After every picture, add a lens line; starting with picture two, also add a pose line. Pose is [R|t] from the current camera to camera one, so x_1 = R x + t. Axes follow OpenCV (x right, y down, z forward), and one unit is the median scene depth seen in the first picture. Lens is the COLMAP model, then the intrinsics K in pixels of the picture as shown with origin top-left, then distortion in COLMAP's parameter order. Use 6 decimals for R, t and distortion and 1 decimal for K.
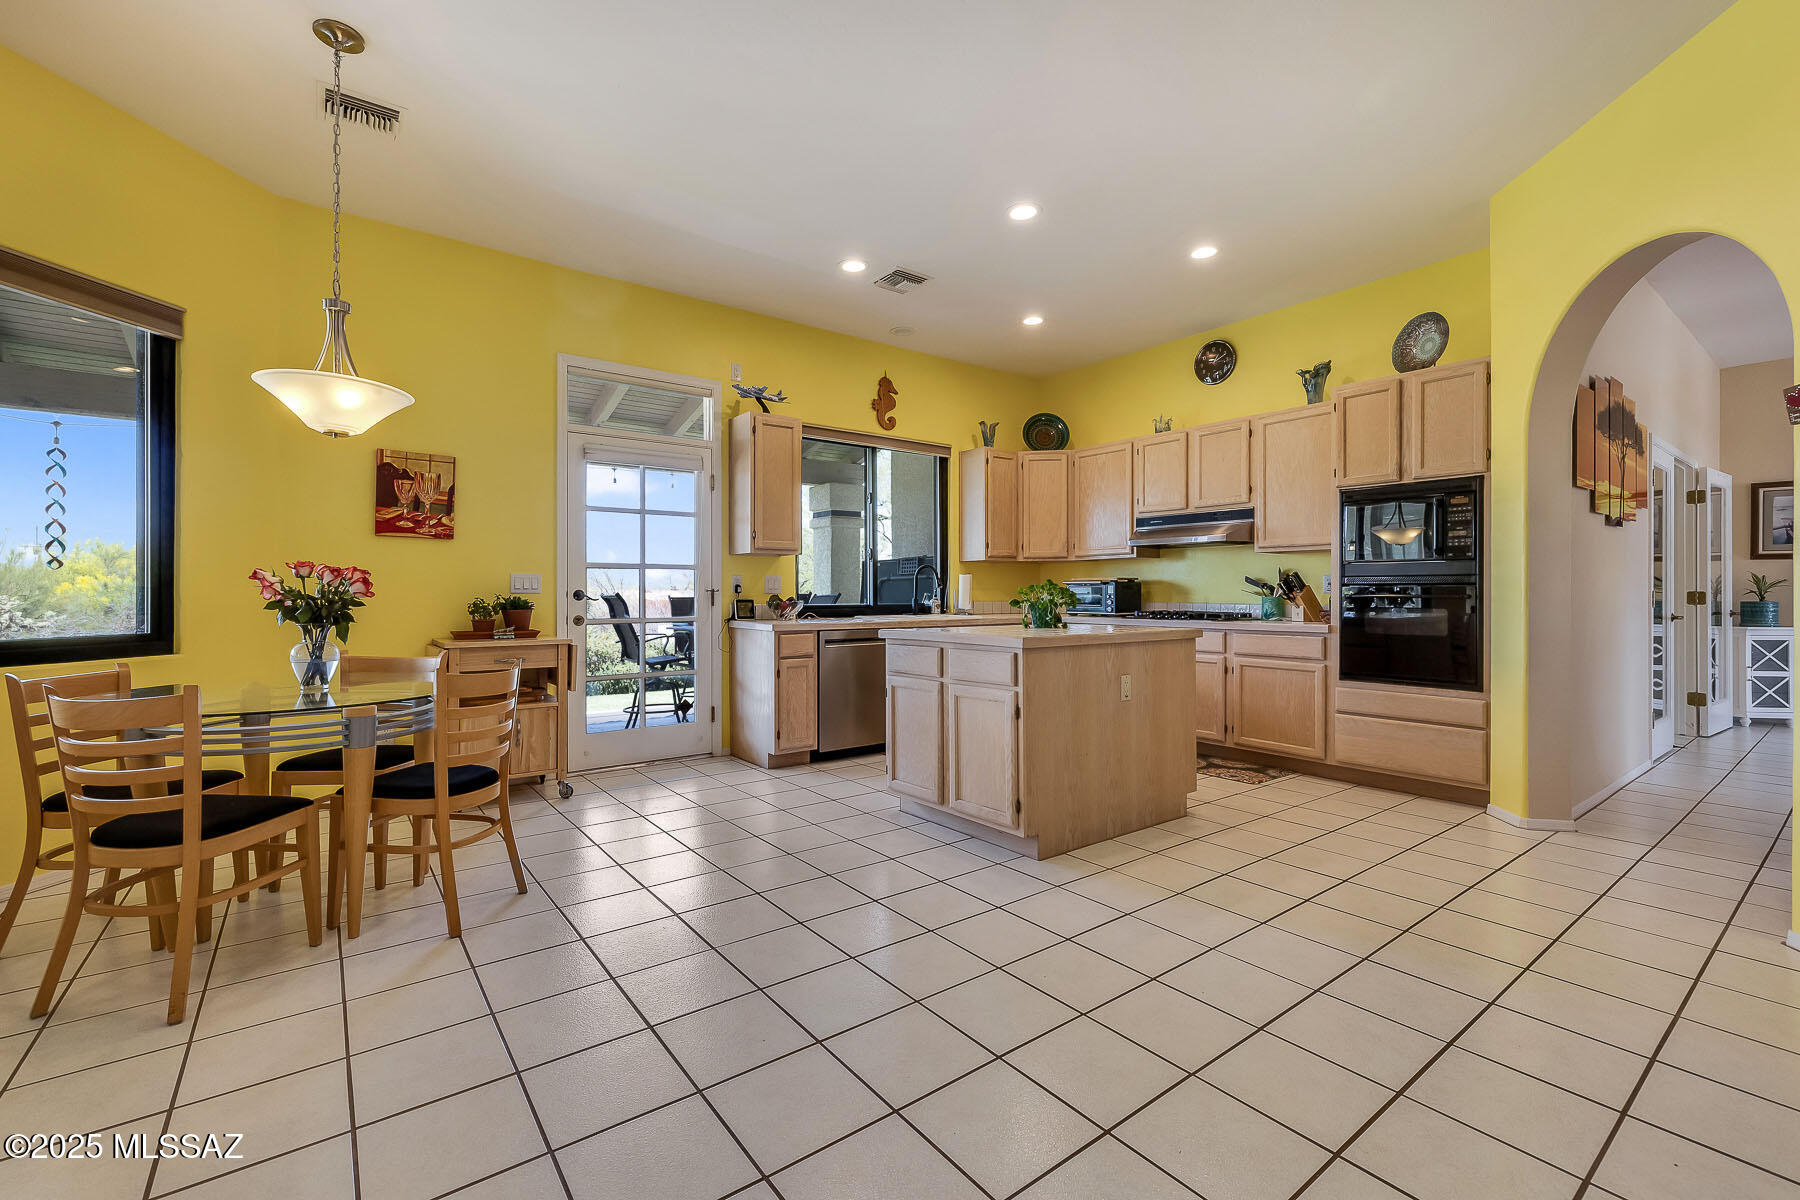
lens RADIAL K [[776.5, 0, 892.4], [0, 776.5, 596.2], [0, 0, 1]] dist [0.004629, -0.000025]
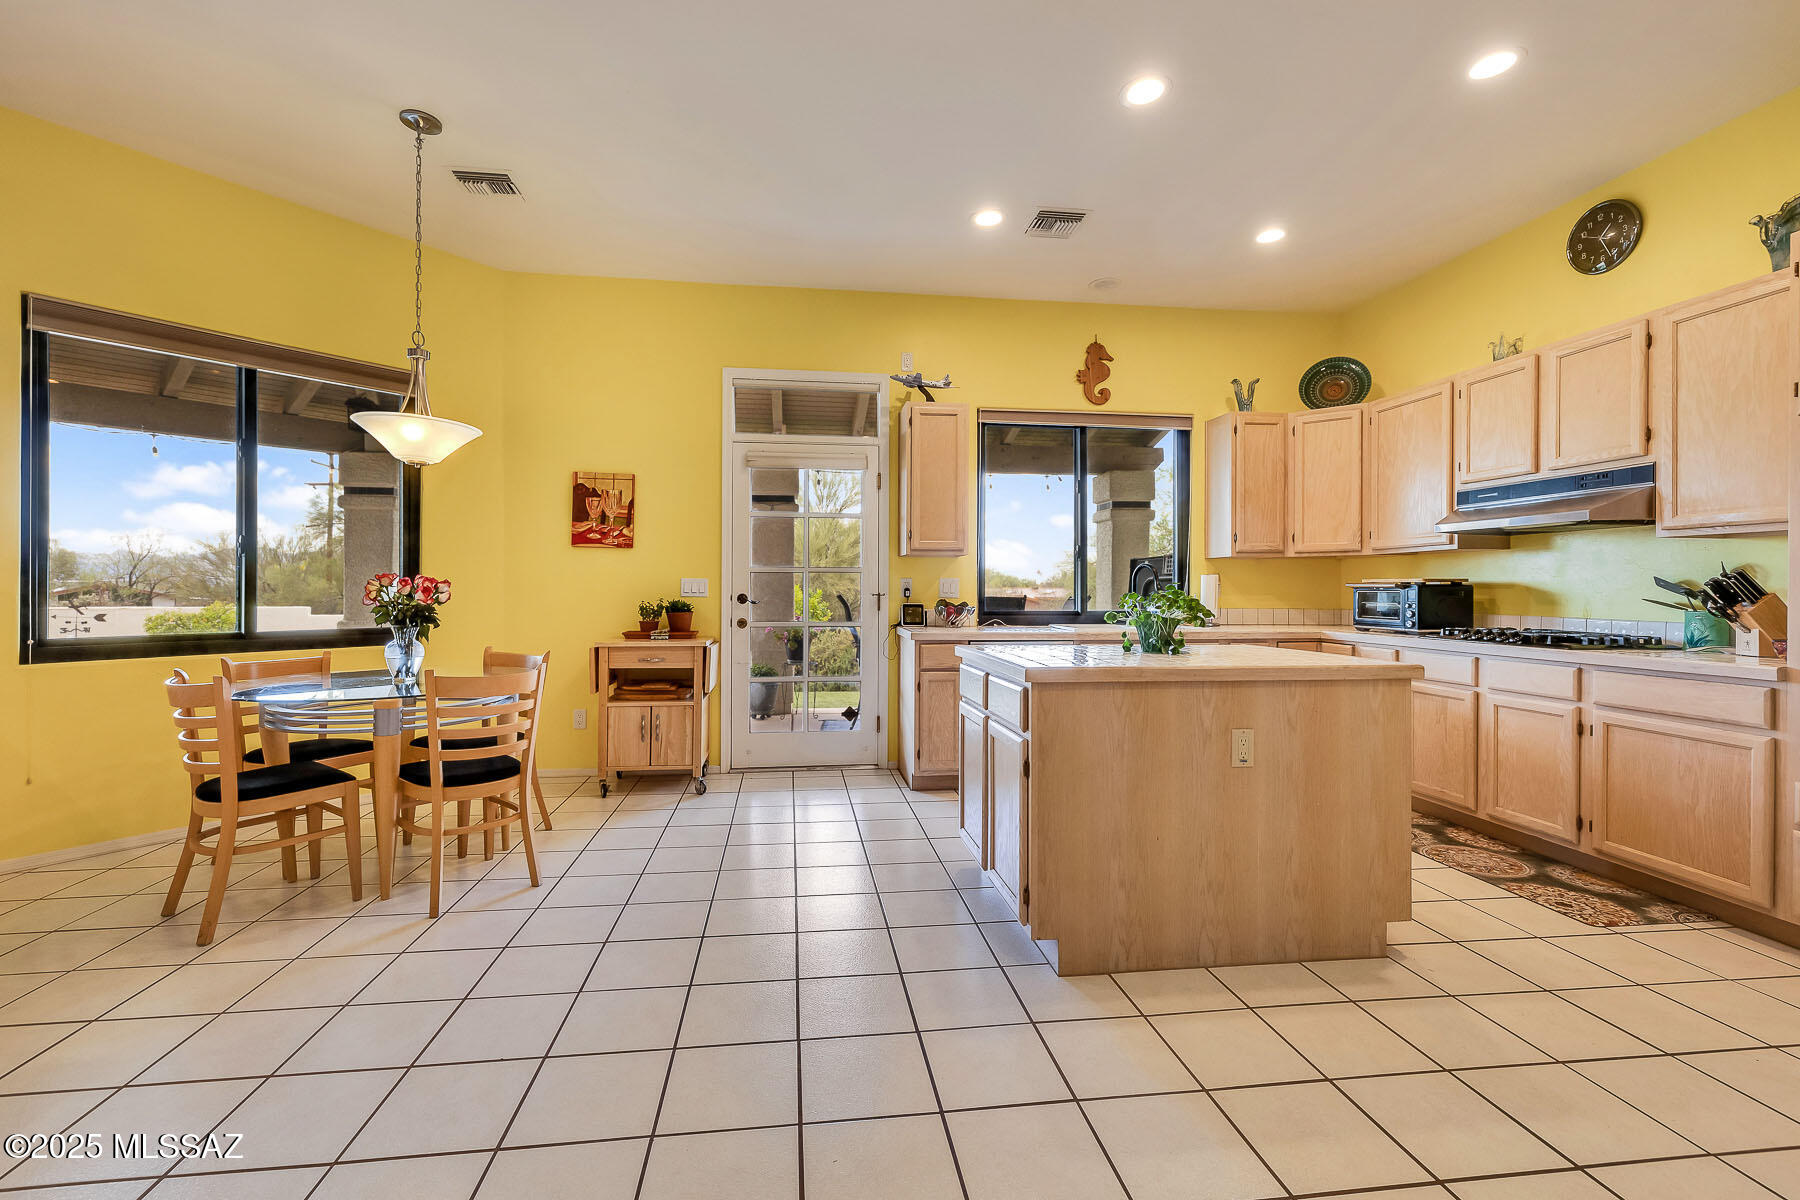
lens RADIAL K [[776.5, 0, 894.4], [0, 776.5, 592.5], [0, 0, 1]] dist [0.004629, -0.000025]
pose [[0.865802, 0.006375, -0.500346, 0.270413], [-0.006391, 0.999978, 0.001682, -0.011783], [0.500345, 0.001741, 0.865824, 0.189954]]
